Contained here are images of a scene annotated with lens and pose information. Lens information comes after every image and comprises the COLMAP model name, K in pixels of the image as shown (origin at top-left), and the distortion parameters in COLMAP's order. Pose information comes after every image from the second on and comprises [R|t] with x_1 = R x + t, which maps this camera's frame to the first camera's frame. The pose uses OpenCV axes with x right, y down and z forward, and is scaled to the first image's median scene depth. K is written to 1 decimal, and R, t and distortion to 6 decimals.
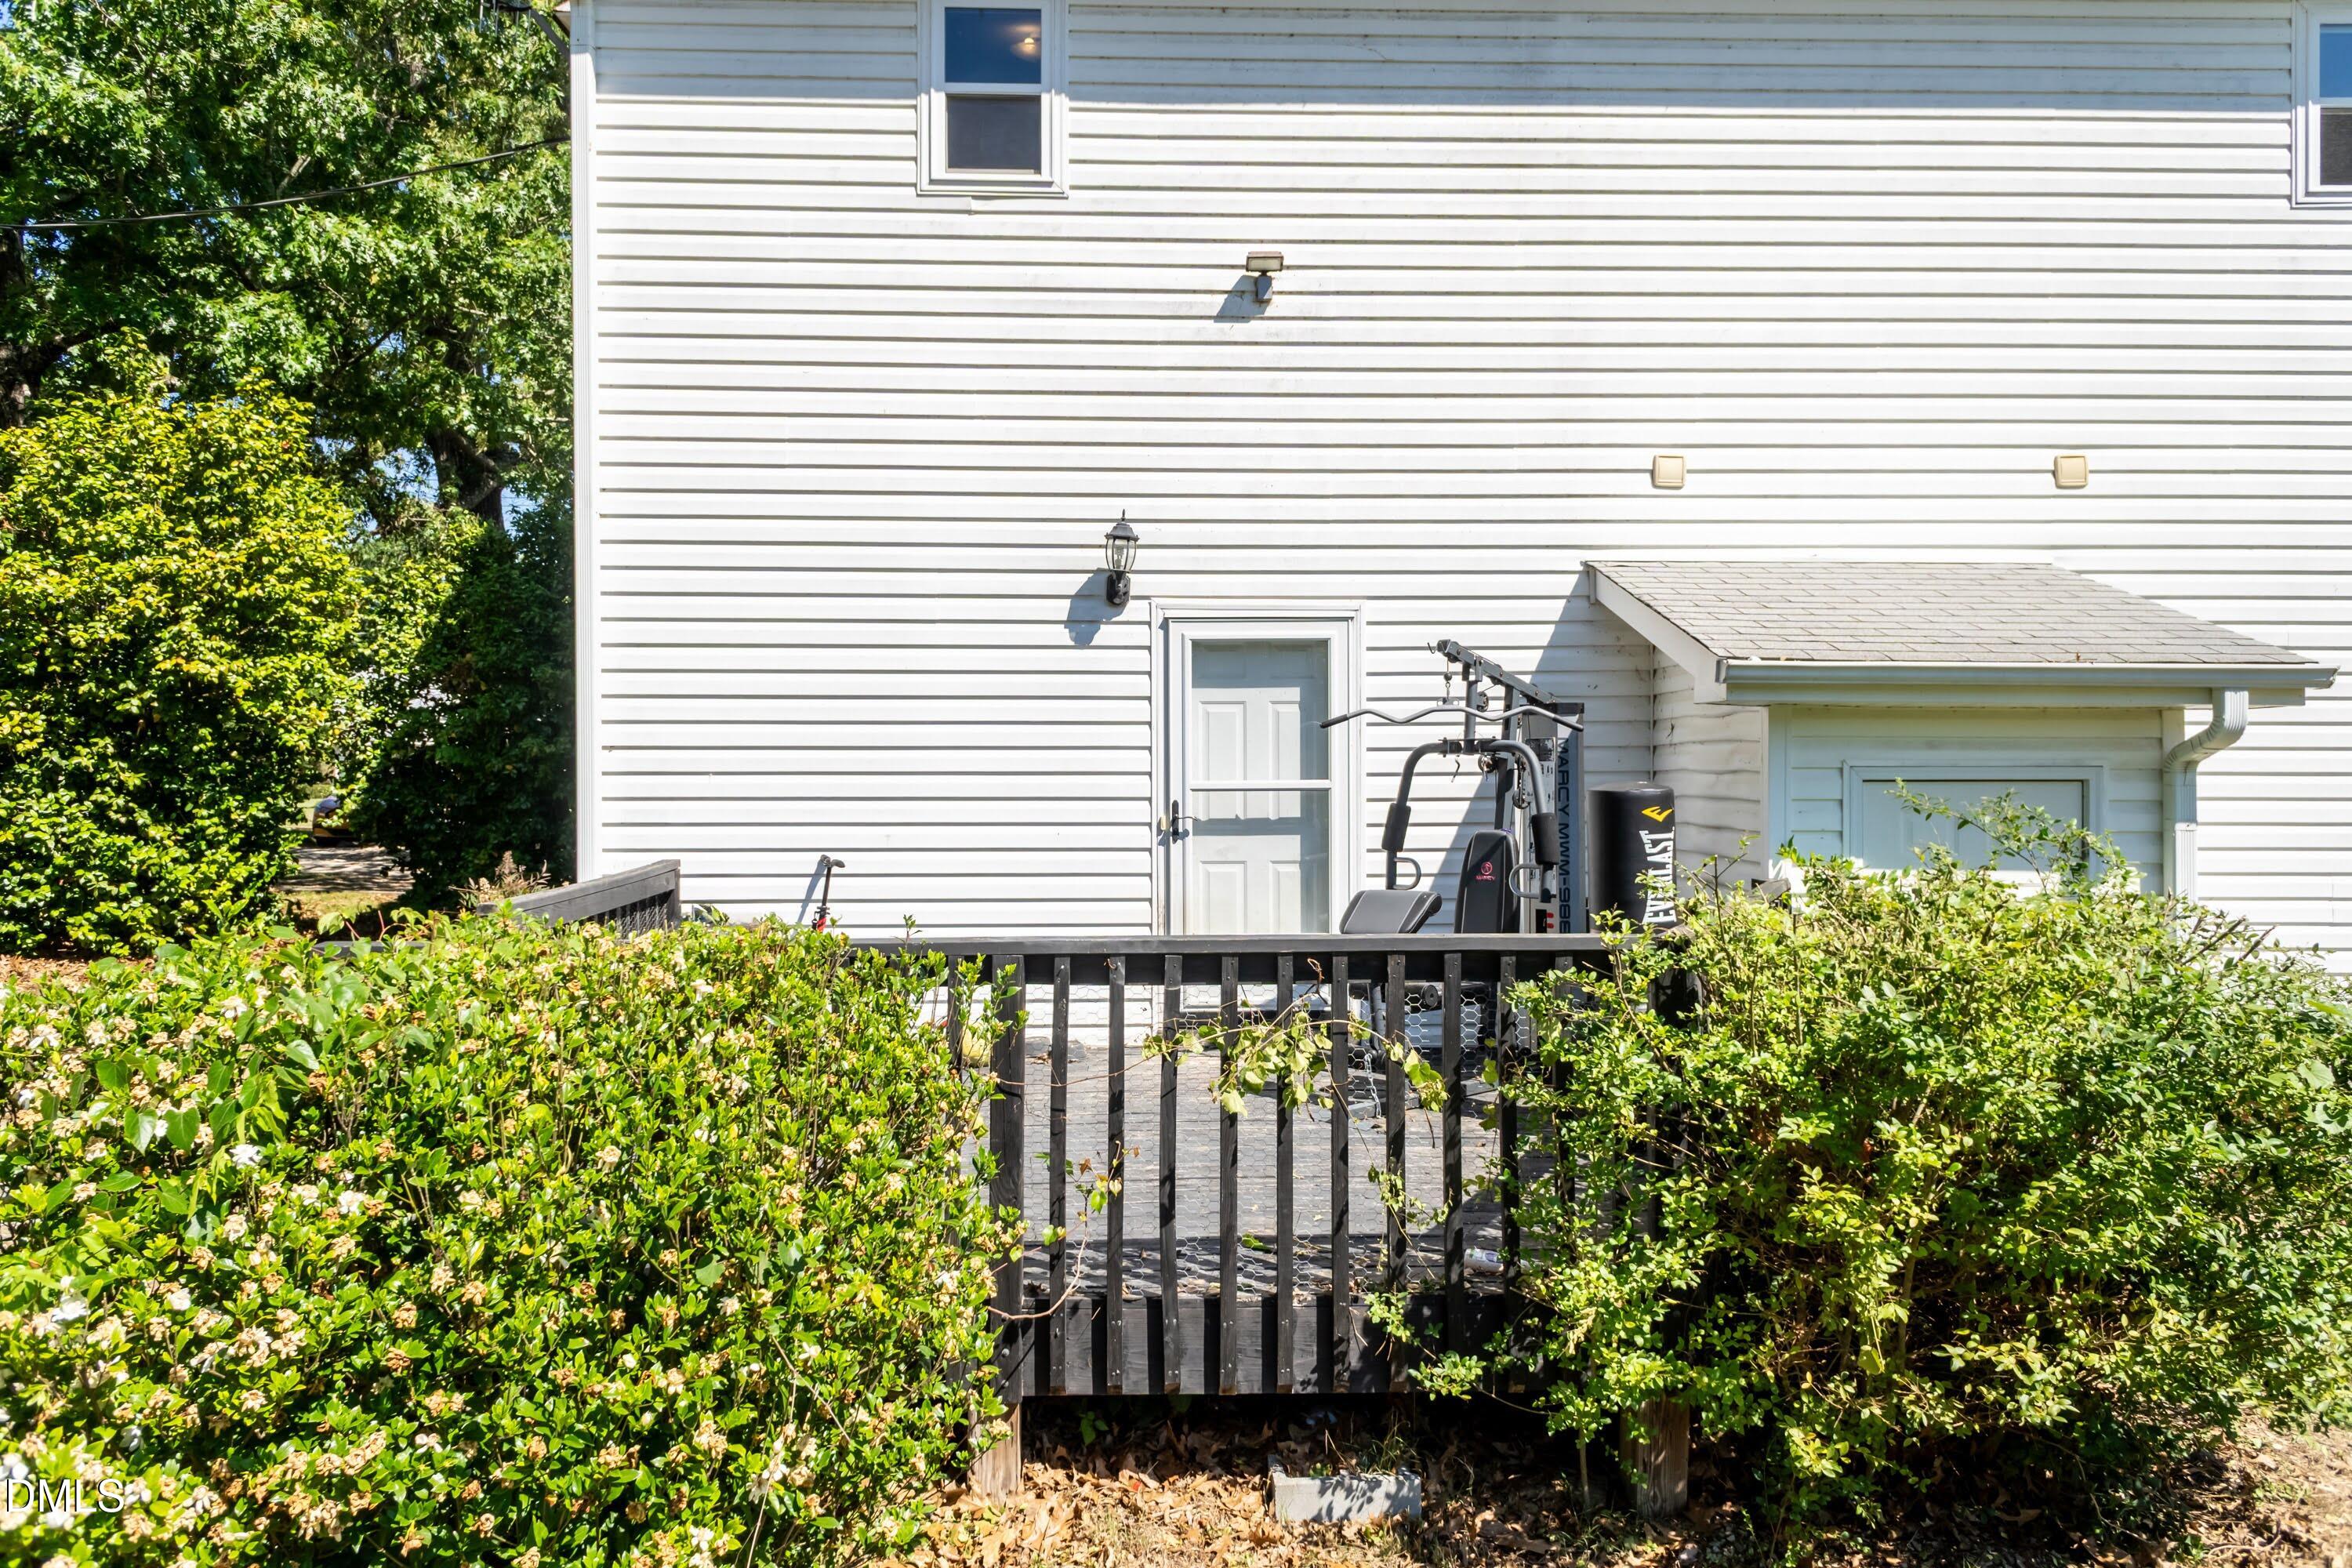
lens RADIAL K [[1656.2, 0, 1176.0], [0, 1656.2, 784.0], [0, 0, 1]] dist [0.025779, -0.004484]
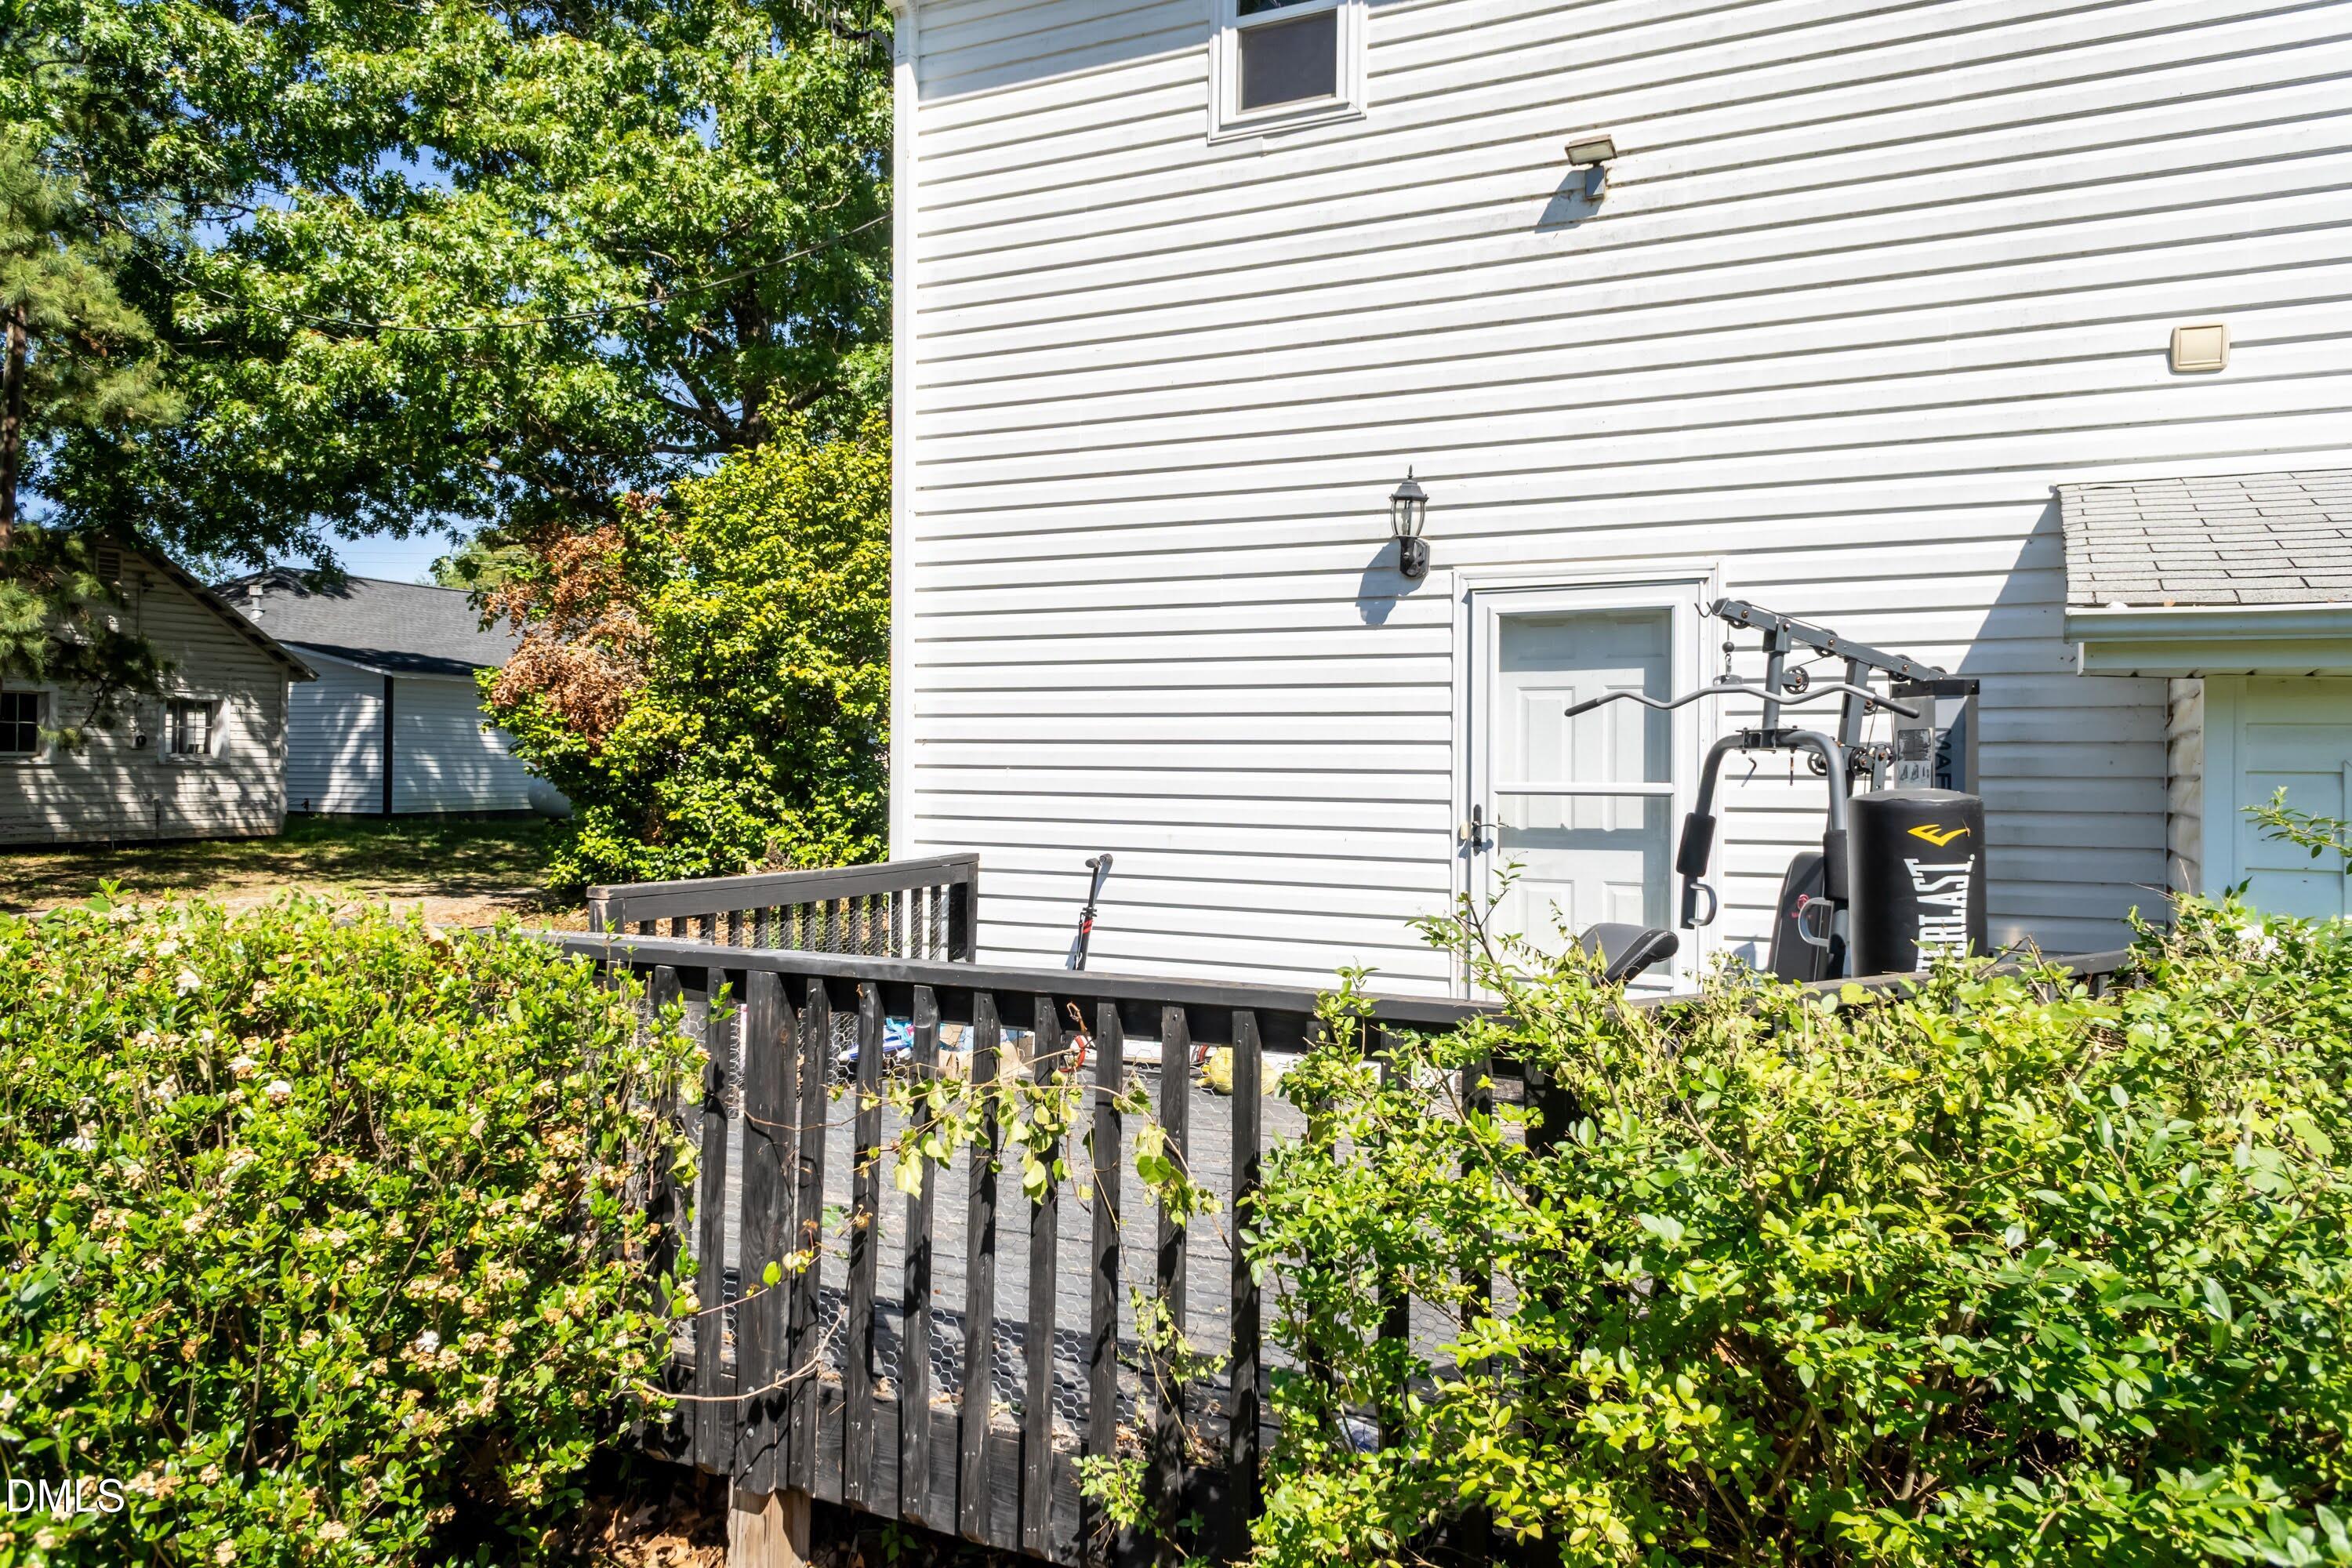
lens RADIAL K [[1654.5, 0, 1169.6], [0, 1654.5, 772.8], [0, 0, 1]] dist [0.017993, -0.005958]
pose [[0.867336, 0.011149, -0.497598, 0.282268], [-0.015487, 0.999870, -0.004592, 0.000005], [0.497482, 0.011689, 0.867396, 0.187109]]
